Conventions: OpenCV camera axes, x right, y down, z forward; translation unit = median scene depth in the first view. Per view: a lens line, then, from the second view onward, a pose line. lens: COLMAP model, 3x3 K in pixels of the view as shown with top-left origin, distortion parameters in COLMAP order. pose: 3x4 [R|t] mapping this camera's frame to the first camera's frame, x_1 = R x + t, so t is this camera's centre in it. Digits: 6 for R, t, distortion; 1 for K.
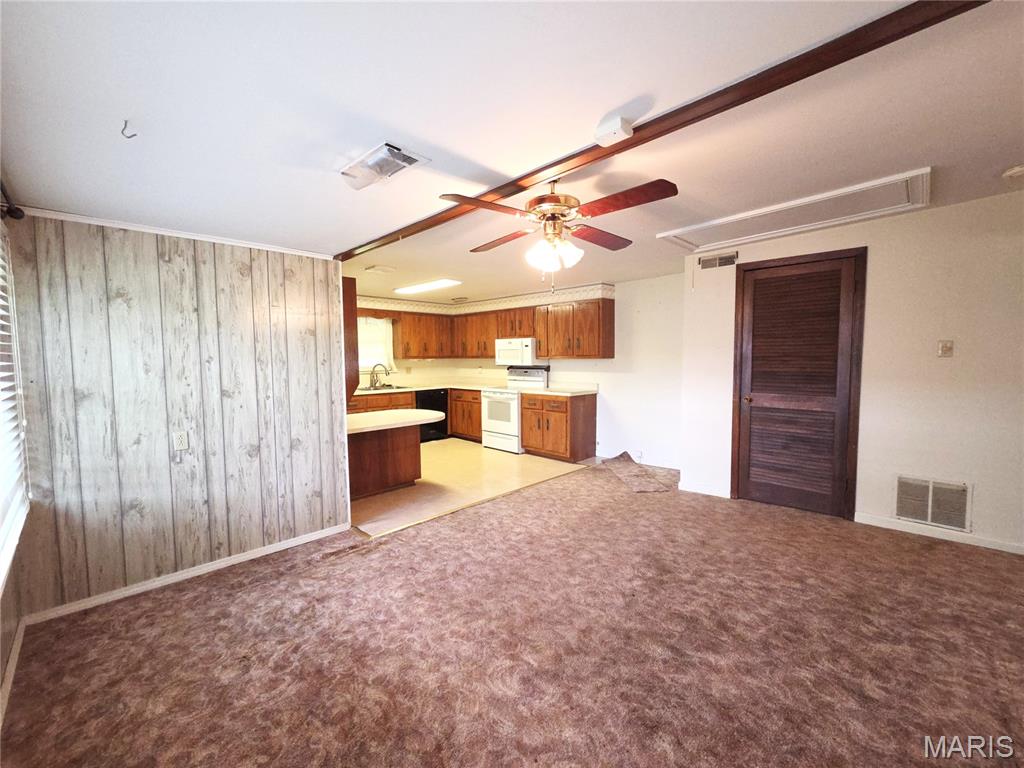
lens RADIAL K [[420.8, 0, 510.1], [0, 420.8, 381.7], [0, 0, 1]] dist [0.000347, 0.000030]
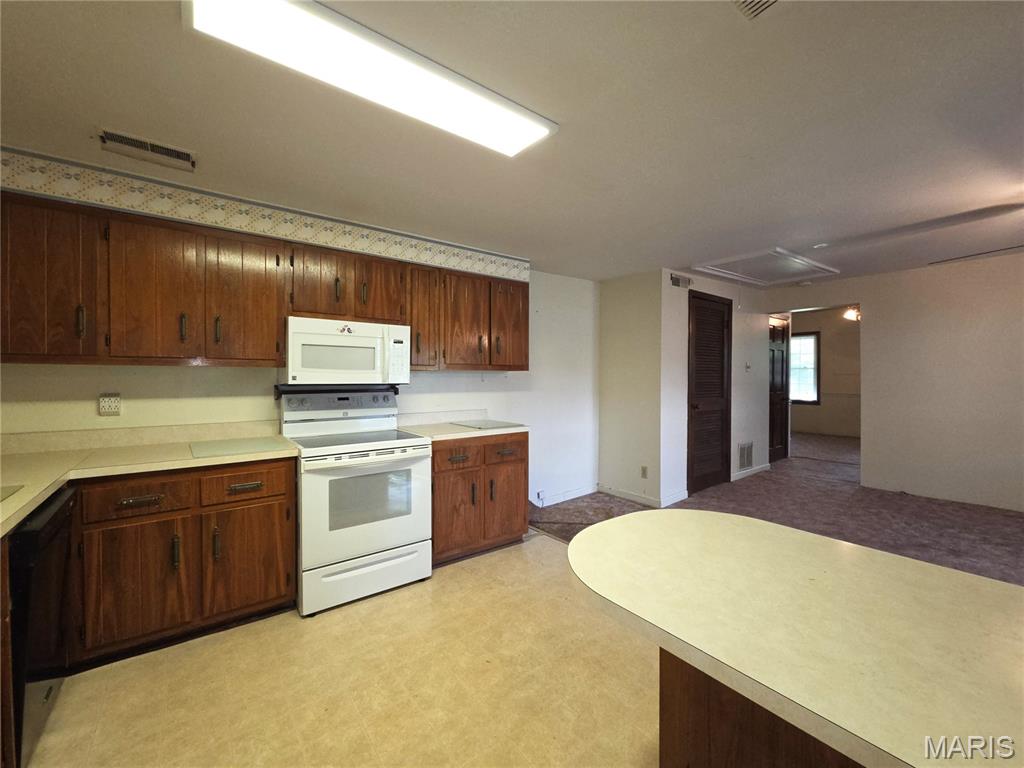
lens RADIAL K [[420.8, 0, 508.2], [0, 420.8, 380.0], [0, 0, 1]] dist [0.000347, 0.000030]
pose [[0.151144, 0.000645, 0.988512, -0.725490], [0.058423, 0.998246, -0.009584, -0.054931], [-0.986784, 0.059200, 0.150841, 1.444107]]
